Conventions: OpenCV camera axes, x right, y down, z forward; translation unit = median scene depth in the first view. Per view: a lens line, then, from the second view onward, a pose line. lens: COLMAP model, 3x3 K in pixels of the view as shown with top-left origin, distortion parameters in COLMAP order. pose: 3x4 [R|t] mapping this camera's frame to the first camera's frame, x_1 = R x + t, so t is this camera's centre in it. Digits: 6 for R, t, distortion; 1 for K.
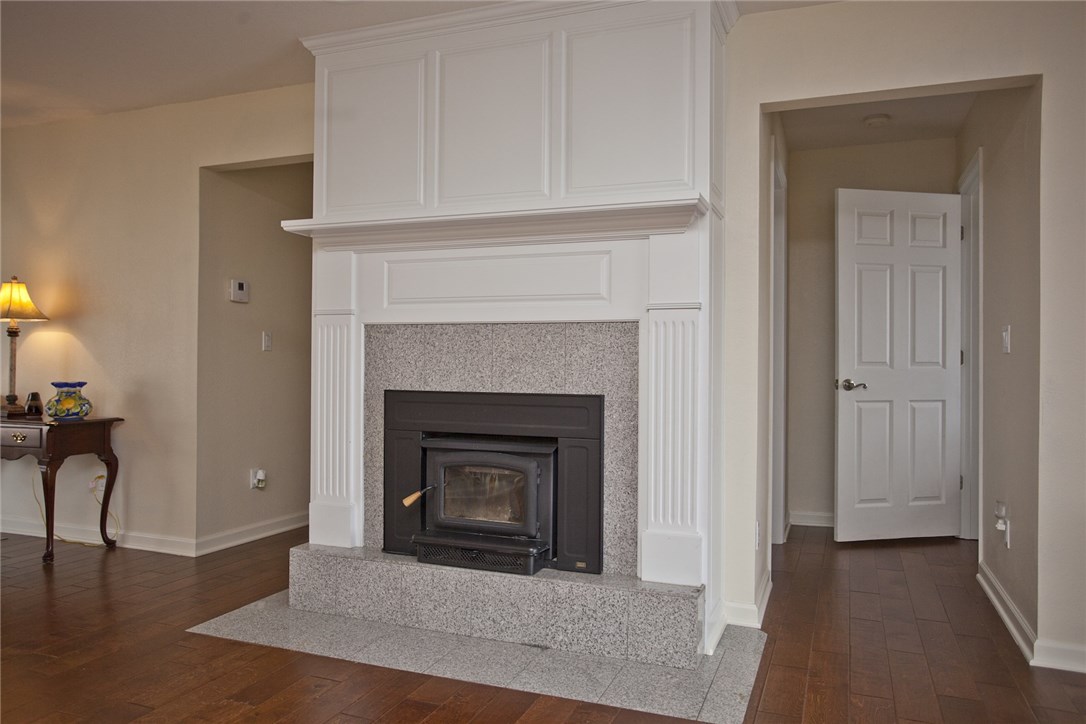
lens RADIAL K [[775.5, 0, 543.0], [0, 775.5, 362.0], [0, 0, 1]] dist [-0.028041, 0.000492]
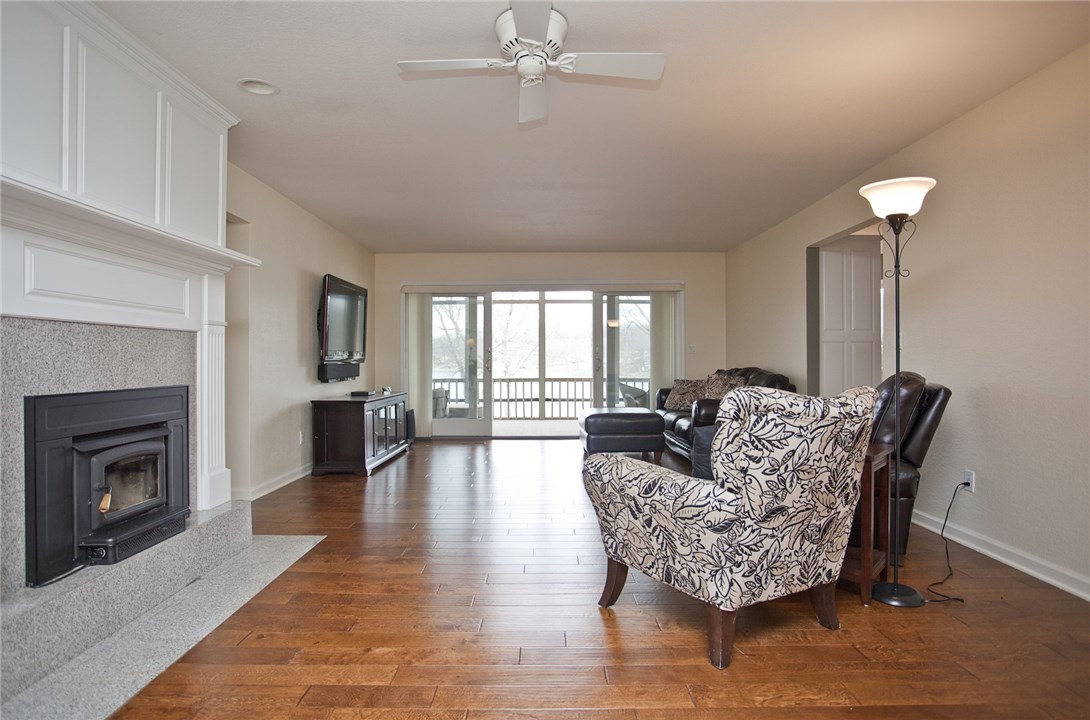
lens RADIAL K [[587.0, 0, 545.0], [0, 587.0, 360.0], [0, 0, 1]] dist [0.000272, 0.000620]
pose [[-0.363481, -0.009755, 0.931551, -1.048085], [-0.003451, 0.999952, 0.009124, -0.011564], [-0.931595, 0.000101, -0.363497, 0.750272]]
